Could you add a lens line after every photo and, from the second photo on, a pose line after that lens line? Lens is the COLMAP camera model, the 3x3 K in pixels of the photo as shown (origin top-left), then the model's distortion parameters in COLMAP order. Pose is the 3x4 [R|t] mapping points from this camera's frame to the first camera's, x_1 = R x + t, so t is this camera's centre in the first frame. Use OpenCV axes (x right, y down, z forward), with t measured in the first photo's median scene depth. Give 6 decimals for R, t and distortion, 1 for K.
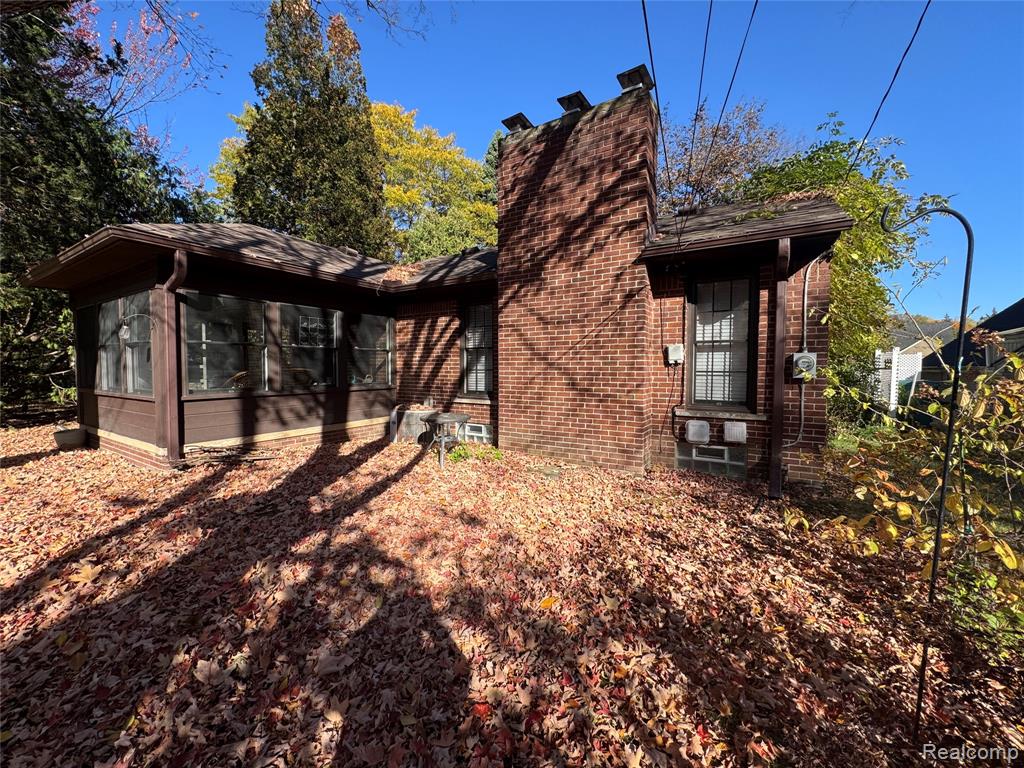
lens RADIAL K [[406.5, 0, 510.8], [0, 406.5, 383.1], [0, 0, 1]] dist [0.002719, -0.000152]
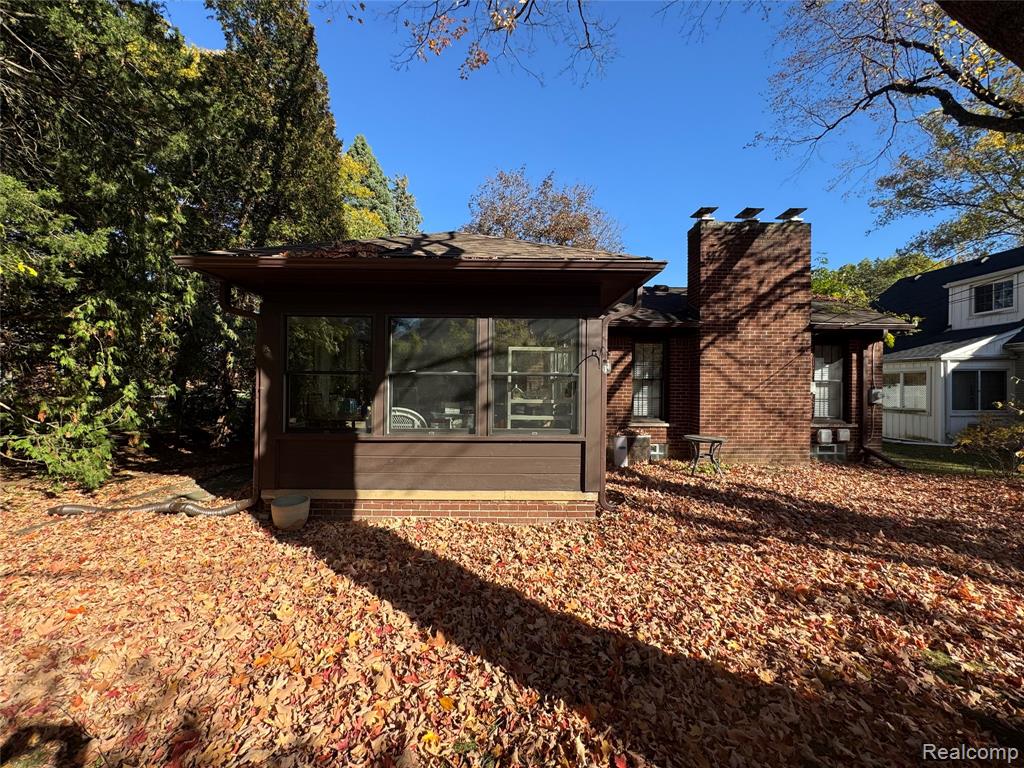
lens RADIAL K [[406.5, 0, 513.4], [0, 406.5, 384.5], [0, 0, 1]] dist [0.002719, -0.000152]
pose [[0.842347, 0.003840, 0.538922, -1.238421], [0.014166, 0.999471, -0.029264, -0.048804], [-0.538750, 0.032285, 0.841847, 0.246927]]
